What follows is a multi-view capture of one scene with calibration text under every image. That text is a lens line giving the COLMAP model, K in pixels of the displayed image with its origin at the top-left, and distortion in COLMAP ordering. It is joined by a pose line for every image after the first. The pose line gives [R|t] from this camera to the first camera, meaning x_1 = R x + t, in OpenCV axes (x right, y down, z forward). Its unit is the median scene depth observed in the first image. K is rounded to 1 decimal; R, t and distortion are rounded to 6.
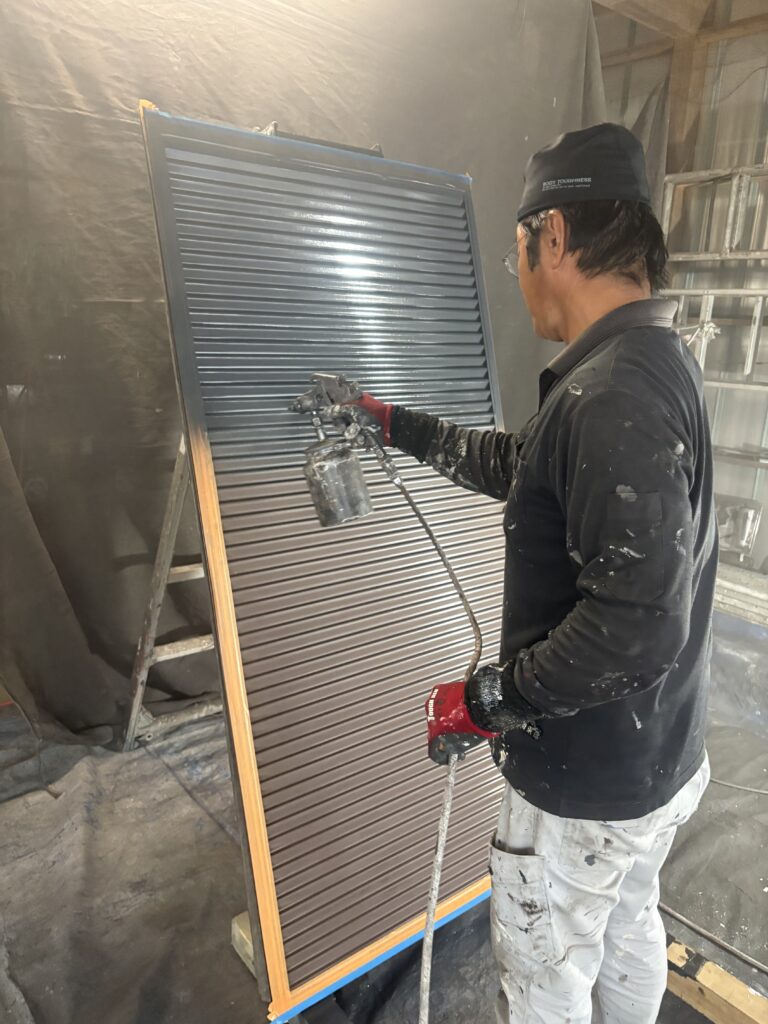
lens RADIAL K [[785.9, 0, 384.0], [0, 785.9, 512.0], [0, 0, 1]] dist [-0.000790, 0.042266]
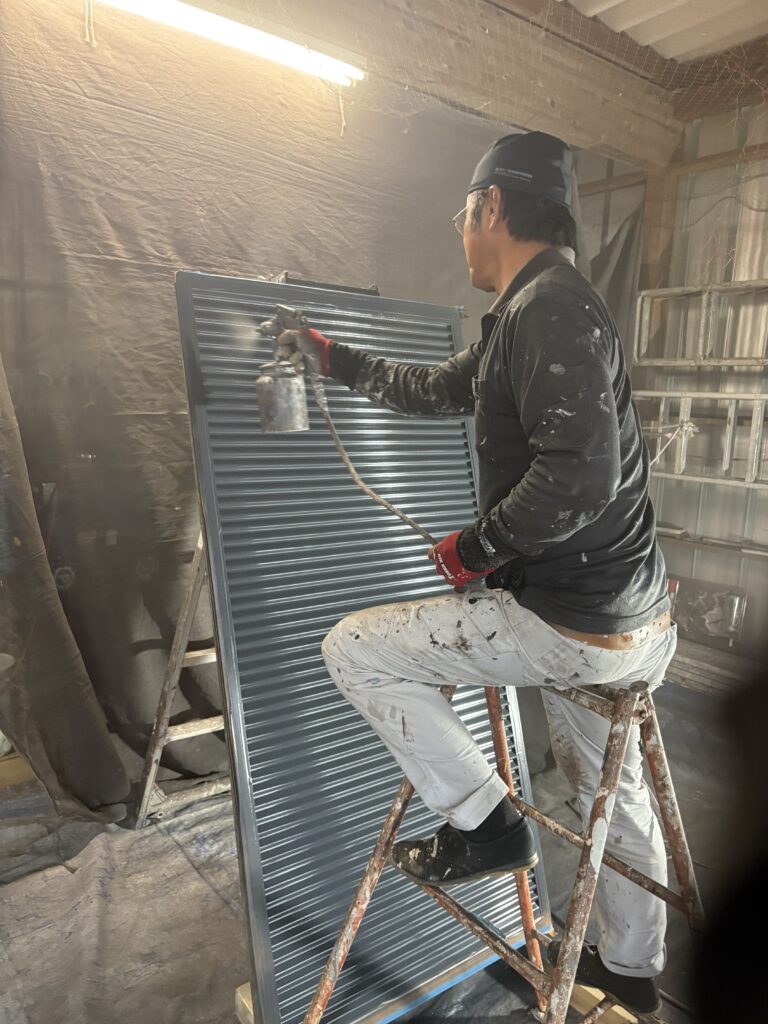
lens RADIAL K [[801.0, 0, 384.0], [0, 801.0, 512.0], [0, 0, 1]] dist [0.032118, -0.004555]
pose [[0.999797, 0.000387, -0.020128, 0.025089], [-0.002218, 0.995846, -0.091032, -0.022248], [0.020009, 0.091058, 0.995645, -0.117745]]
